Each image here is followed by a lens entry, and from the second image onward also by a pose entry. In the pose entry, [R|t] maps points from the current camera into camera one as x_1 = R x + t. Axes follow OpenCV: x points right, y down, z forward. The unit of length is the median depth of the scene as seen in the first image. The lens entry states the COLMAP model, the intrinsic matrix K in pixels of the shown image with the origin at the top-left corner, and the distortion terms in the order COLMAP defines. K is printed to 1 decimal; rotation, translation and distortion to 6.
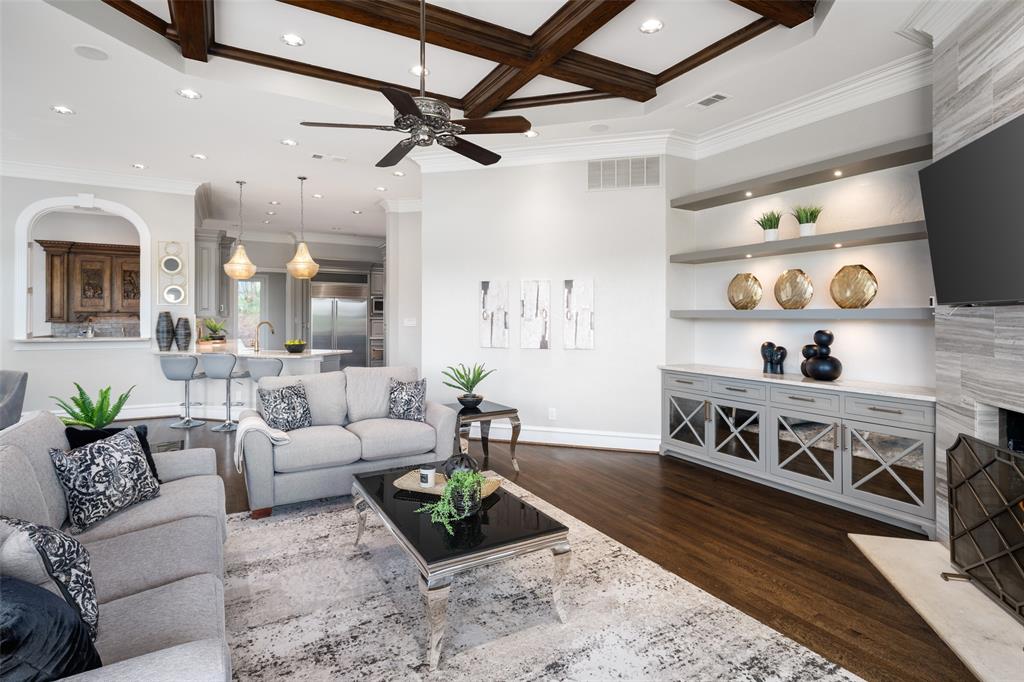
lens RADIAL K [[499.1, 0, 509.1], [0, 499.1, 314.5], [0, 0, 1]] dist [0.002656, -0.002990]
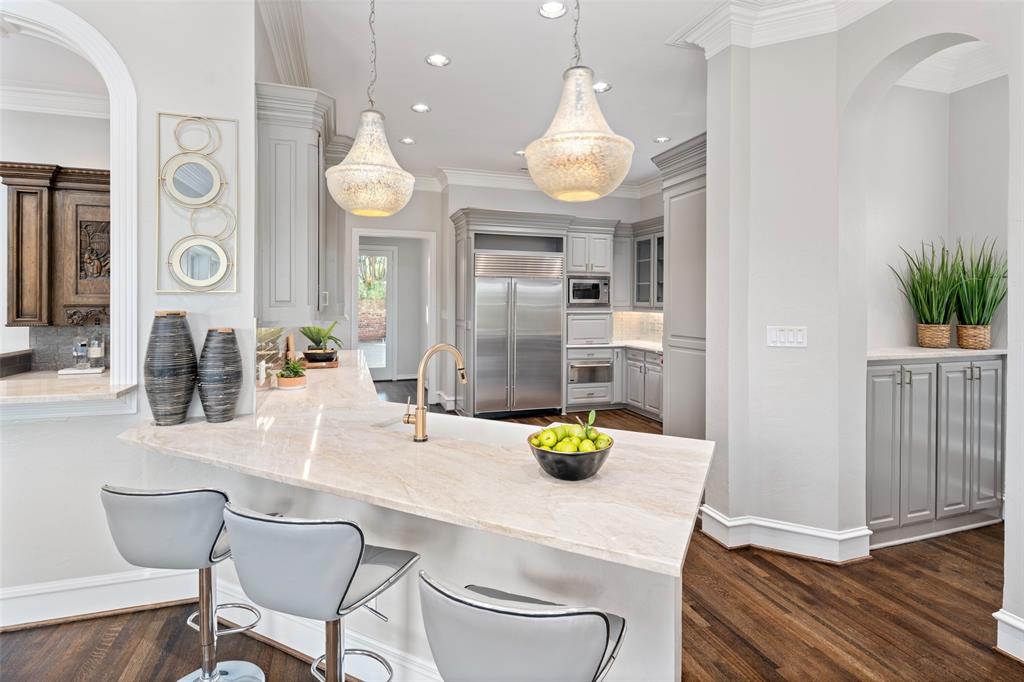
lens RADIAL K [[499.1, 0, 516.0], [0, 499.1, 300.9], [0, 0, 1]] dist [0.002656, -0.002990]
pose [[0.982851, 0.001739, -0.184395, -0.364352], [-0.000904, 0.999989, 0.004614, -0.014187], [0.184401, -0.004368, 0.982841, 0.658454]]
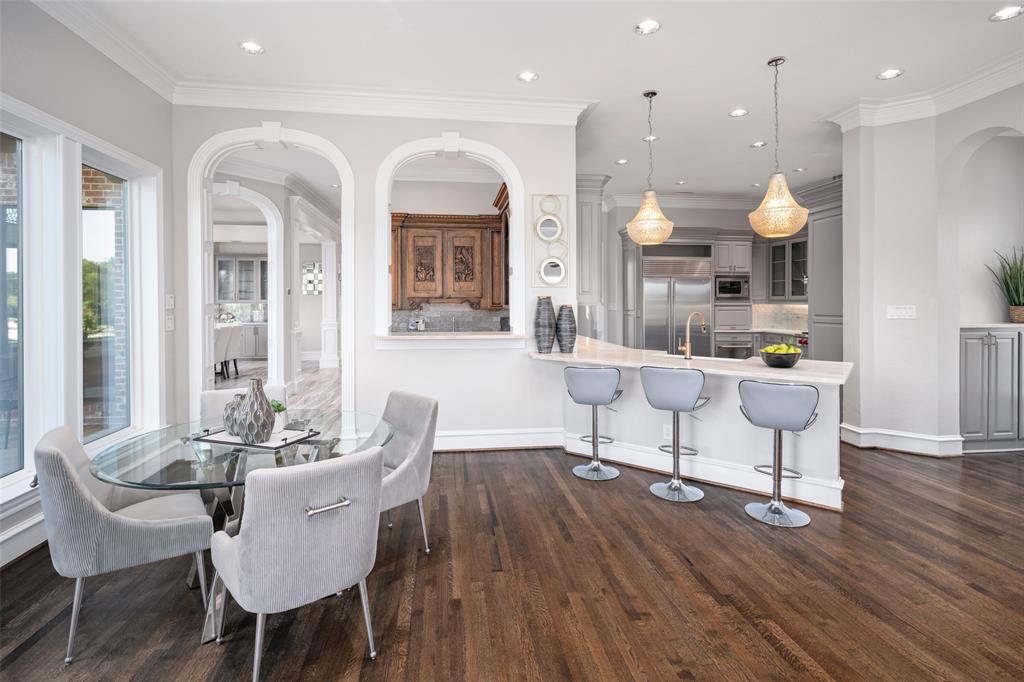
lens RADIAL K [[499.1, 0, 515.1], [0, 499.1, 300.8], [0, 0, 1]] dist [0.002656, -0.002990]
pose [[0.929207, -0.003066, -0.369546, -0.443895], [0.003888, 0.999991, 0.001478, -0.000734], [0.369538, -0.002810, 0.929211, 0.327623]]
